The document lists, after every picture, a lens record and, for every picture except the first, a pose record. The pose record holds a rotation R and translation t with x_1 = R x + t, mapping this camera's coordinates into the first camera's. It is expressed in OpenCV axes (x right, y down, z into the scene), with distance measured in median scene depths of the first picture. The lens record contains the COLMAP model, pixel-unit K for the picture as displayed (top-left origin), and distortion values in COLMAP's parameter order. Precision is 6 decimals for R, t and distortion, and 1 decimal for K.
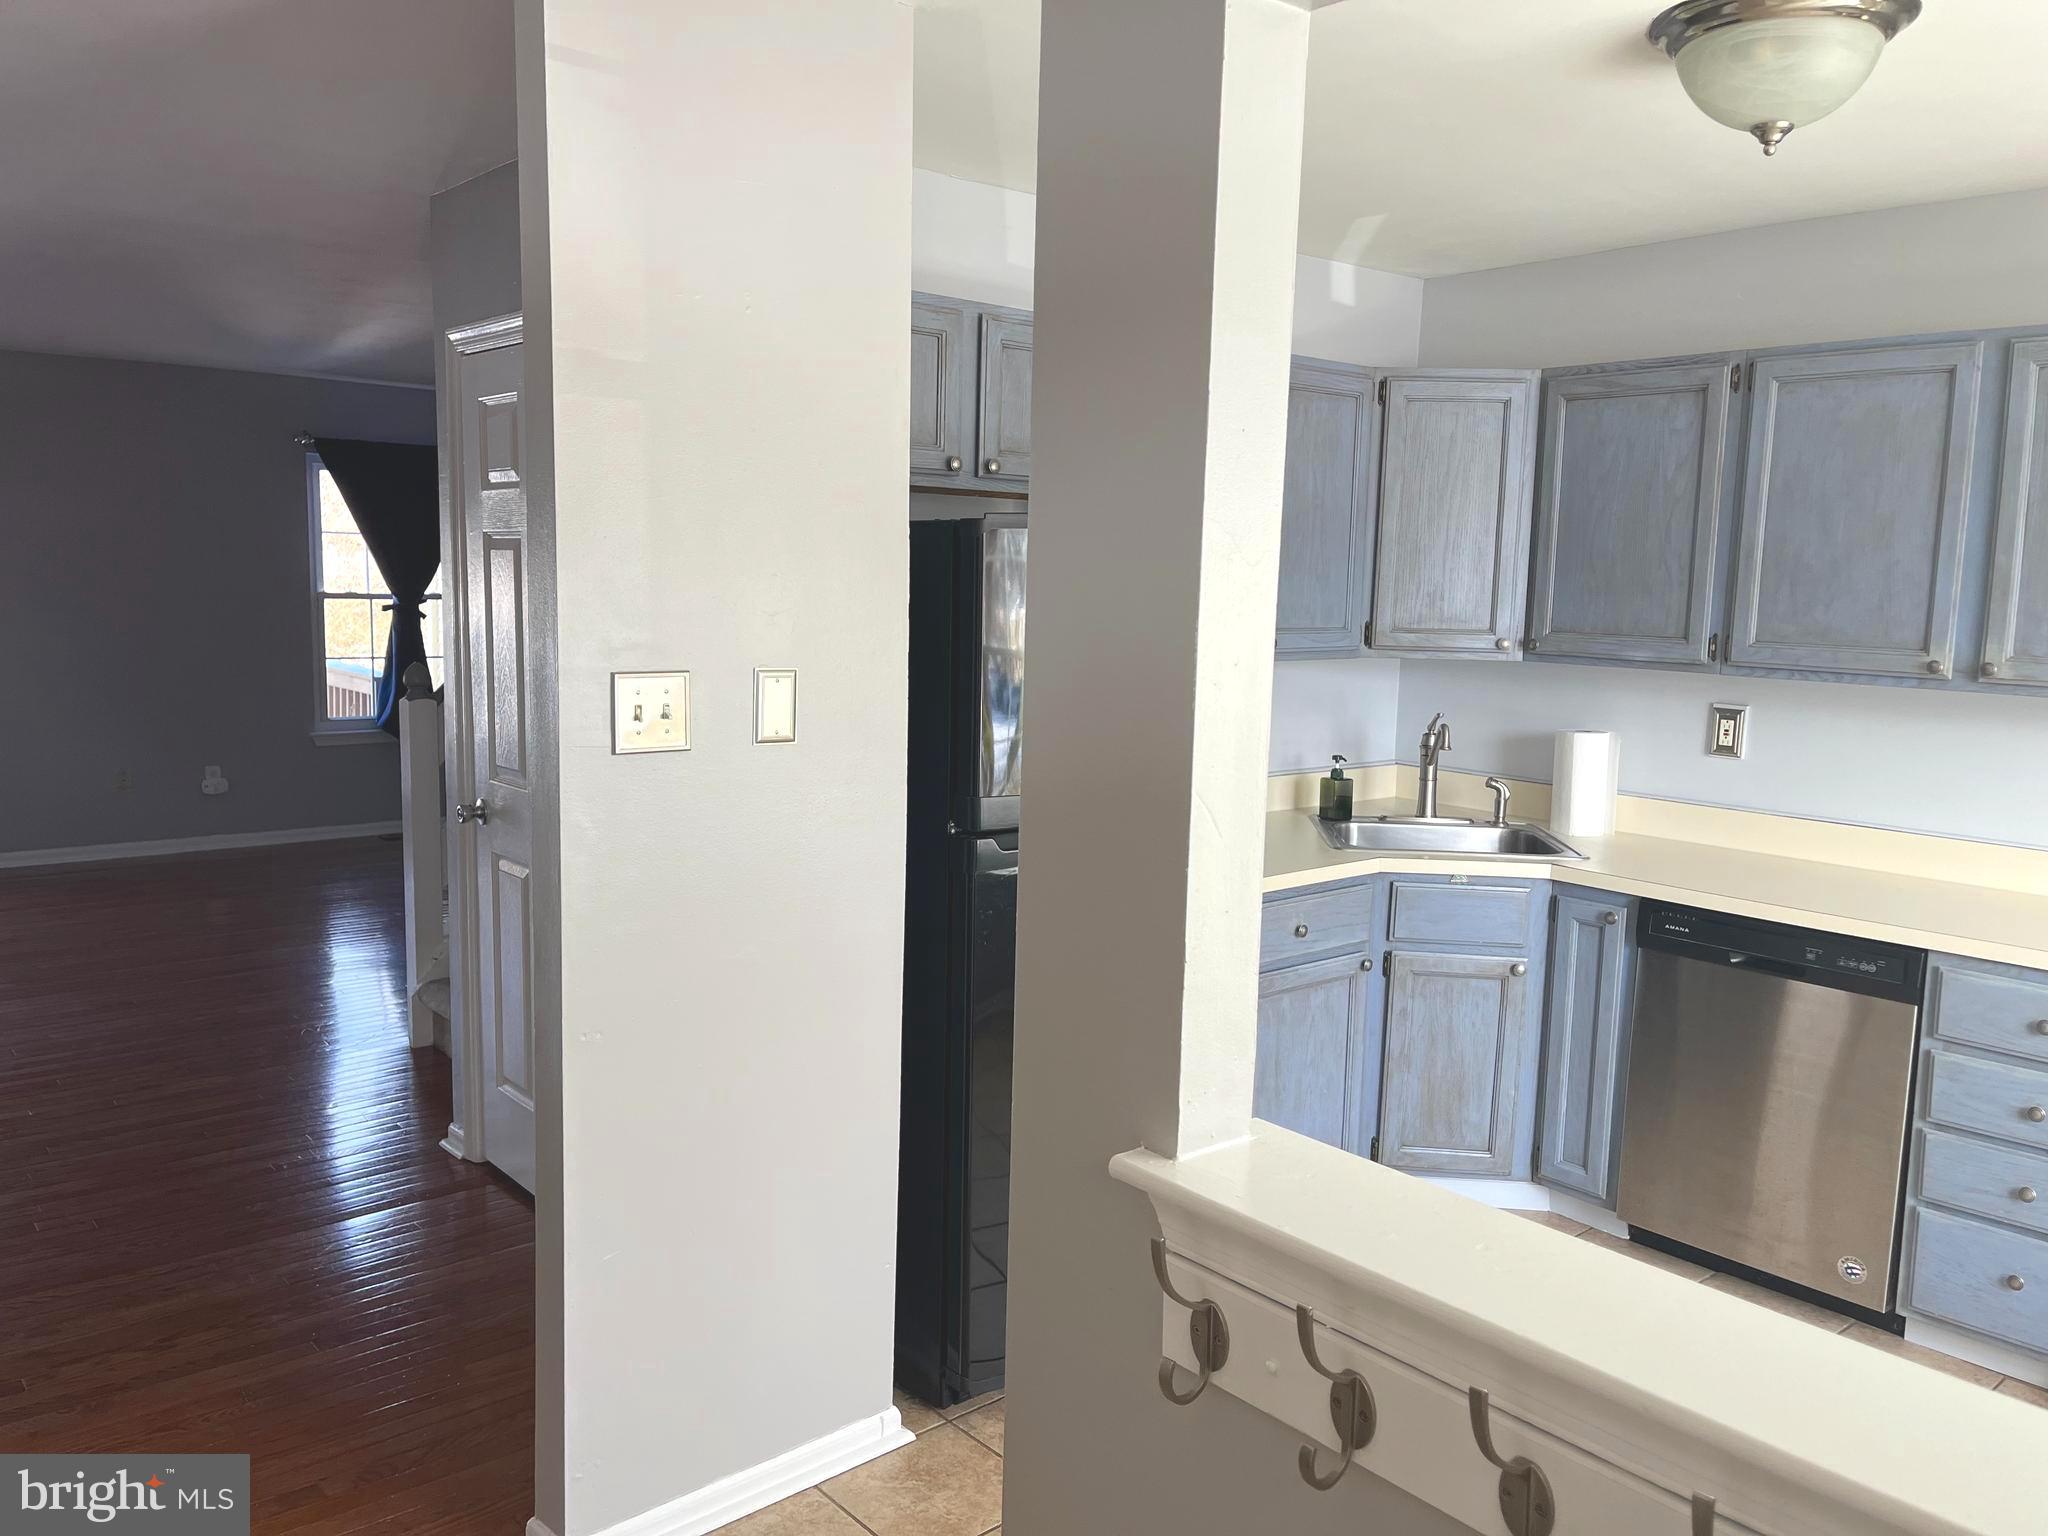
lens RADIAL K [[1537.9, 0, 1038.4], [0, 1537.9, 765.3], [0, 0, 1]] dist [0.047530, -0.062153]
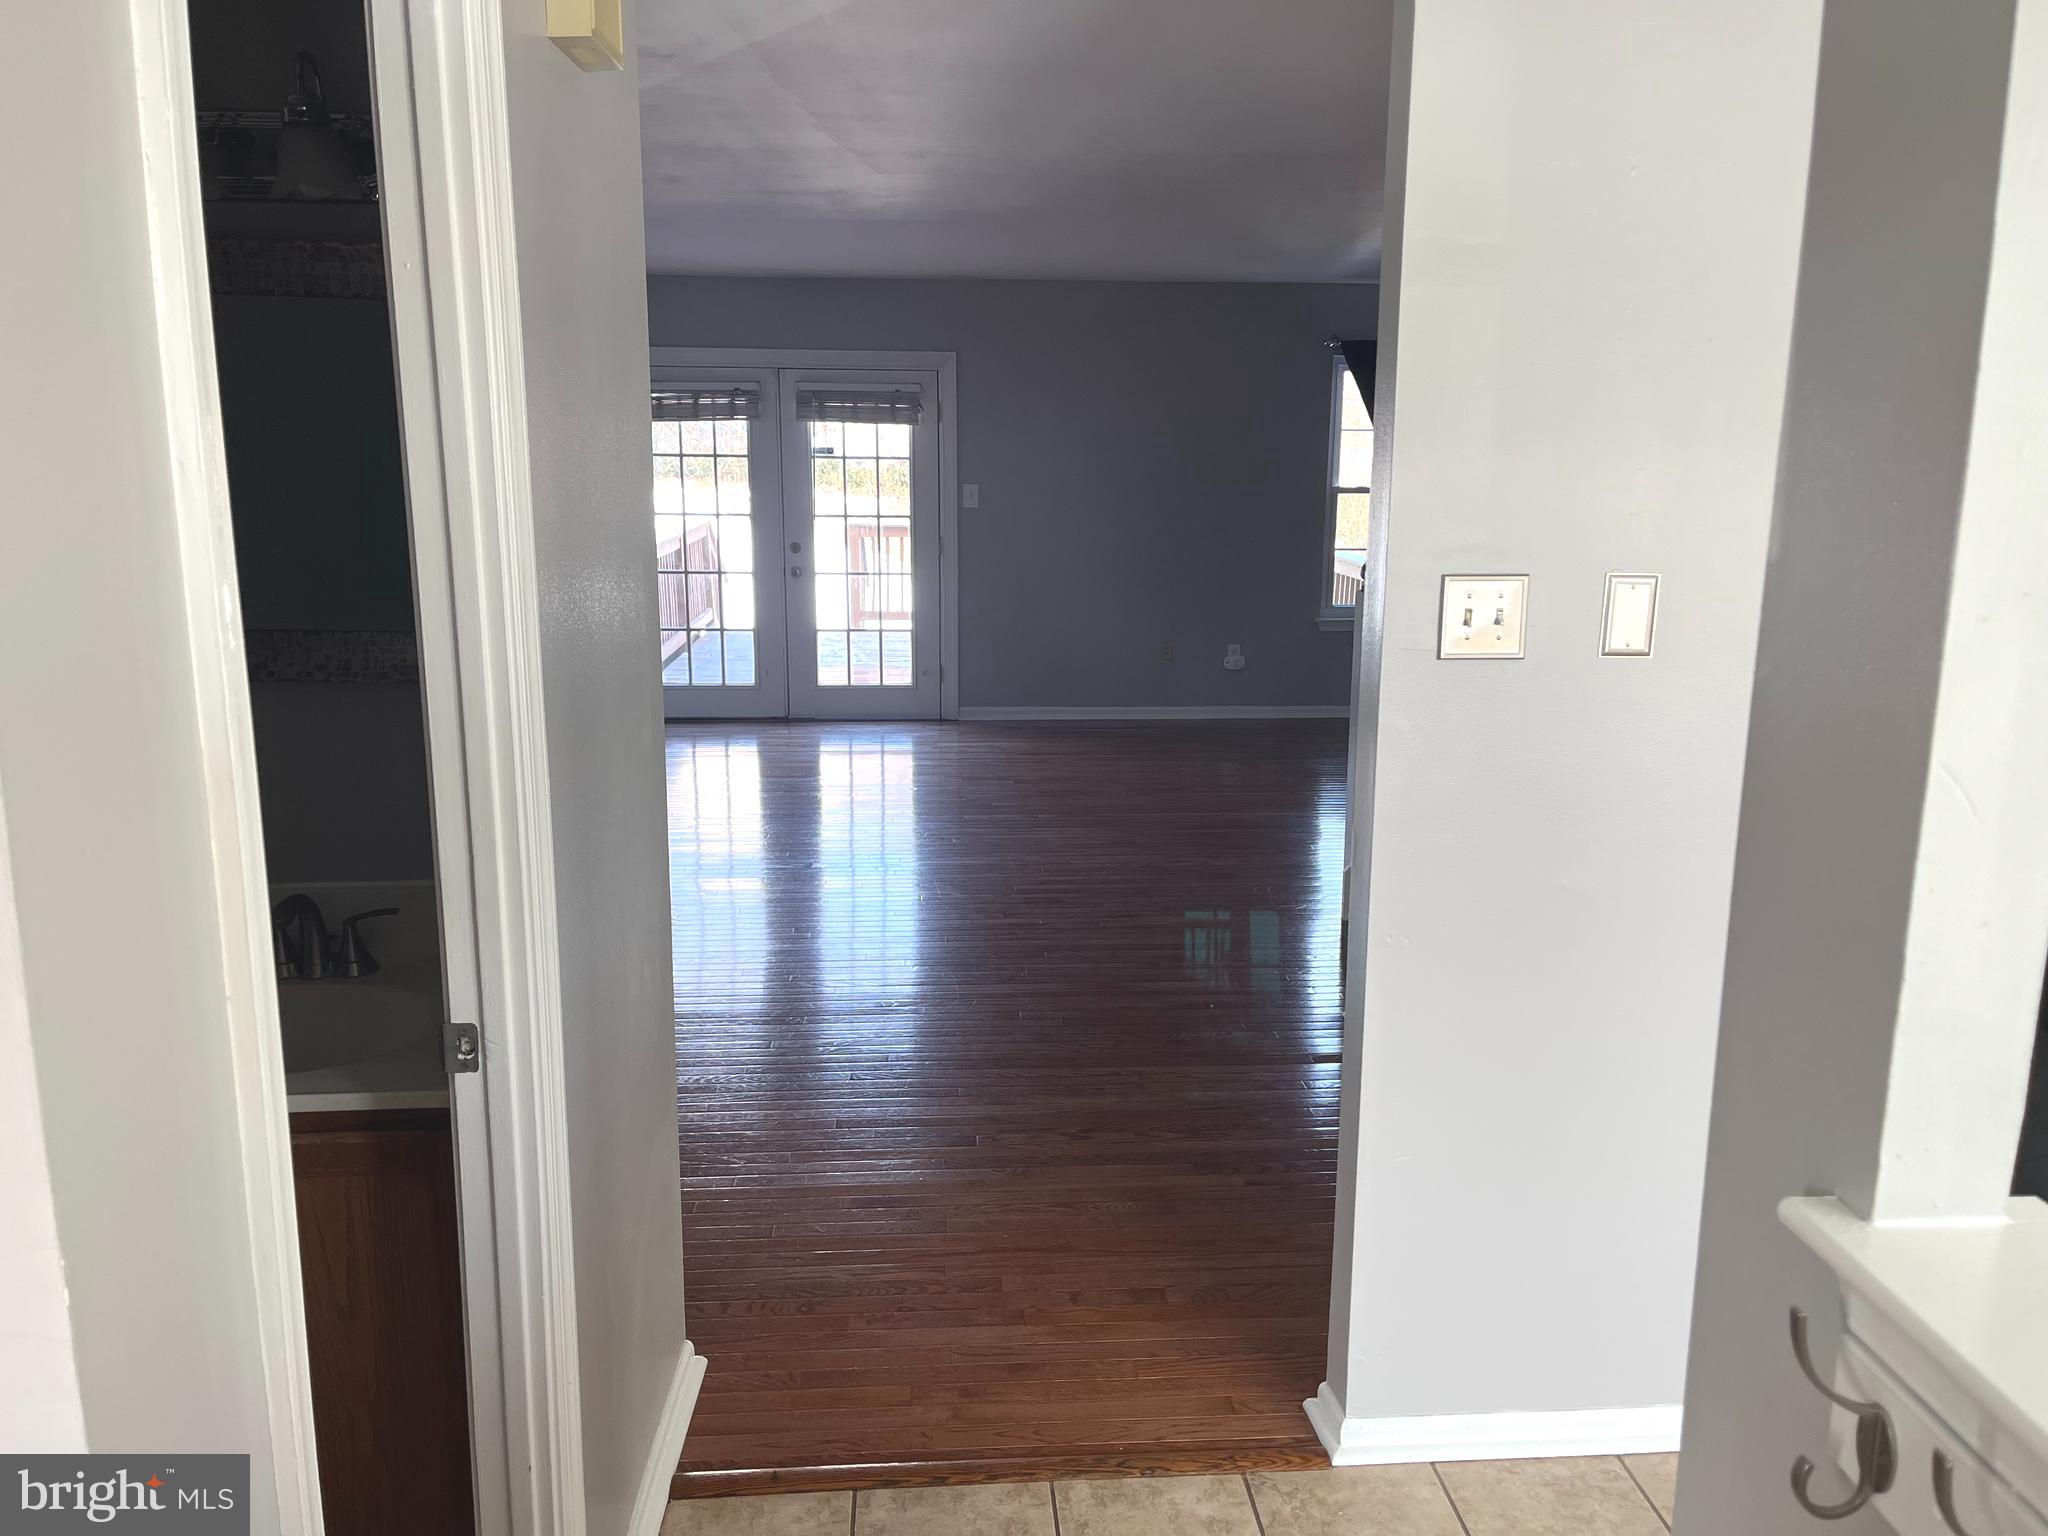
lens RADIAL K [[1537.9, 0, 1024.9], [0, 1537.9, 748.2], [0, 0, 1]] dist [0.047530, -0.062153]
pose [[0.800534, 0.094427, -0.591802, 0.086784], [-0.060117, 0.995181, 0.077468, -0.009449], [0.596265, -0.026439, 0.802353, 0.052231]]
